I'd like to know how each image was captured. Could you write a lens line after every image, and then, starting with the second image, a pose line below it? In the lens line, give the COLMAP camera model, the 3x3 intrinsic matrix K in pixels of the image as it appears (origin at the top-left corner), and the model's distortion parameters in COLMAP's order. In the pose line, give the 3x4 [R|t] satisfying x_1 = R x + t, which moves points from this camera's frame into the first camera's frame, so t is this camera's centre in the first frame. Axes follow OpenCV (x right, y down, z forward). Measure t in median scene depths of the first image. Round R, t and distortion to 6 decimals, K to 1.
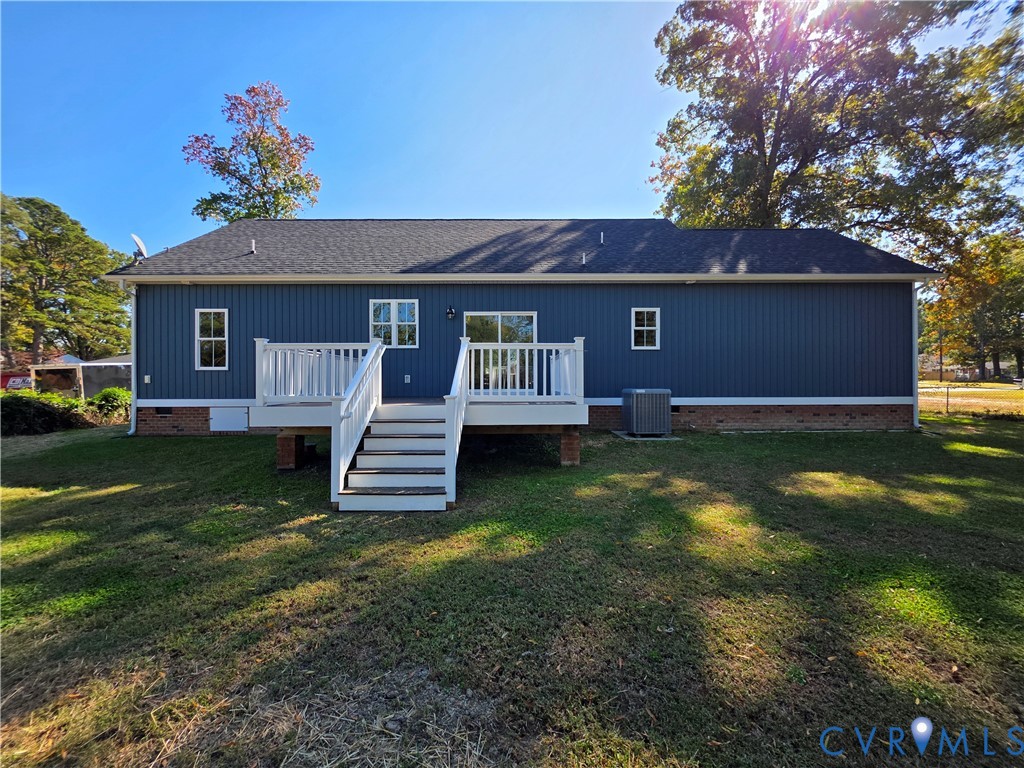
lens RADIAL K [[409.4, 0, 518.2], [0, 409.4, 381.8], [0, 0, 1]] dist [0.001147, -0.000105]
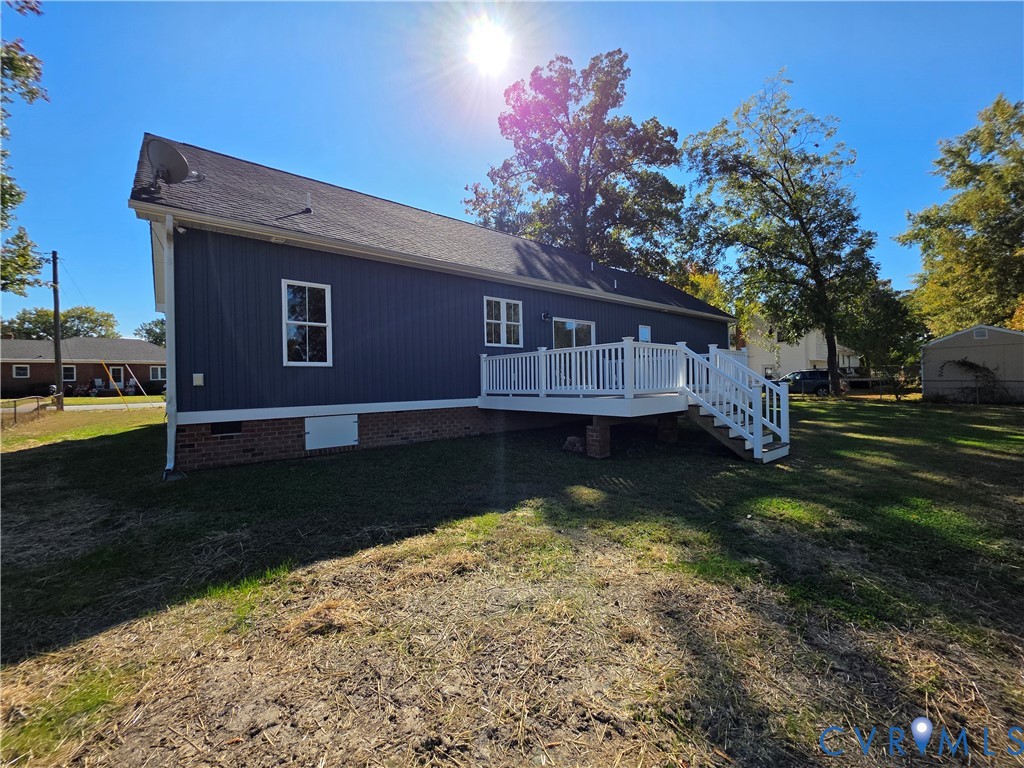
lens RADIAL K [[409.4, 0, 518.2], [0, 409.4, 381.8], [0, 0, 1]] dist [0.001147, -0.000105]
pose [[0.763647, -0.013649, 0.645490, -0.932549], [0.019151, 0.999815, -0.001516, 0.007460], [-0.645350, 0.013520, 0.763767, 0.203022]]
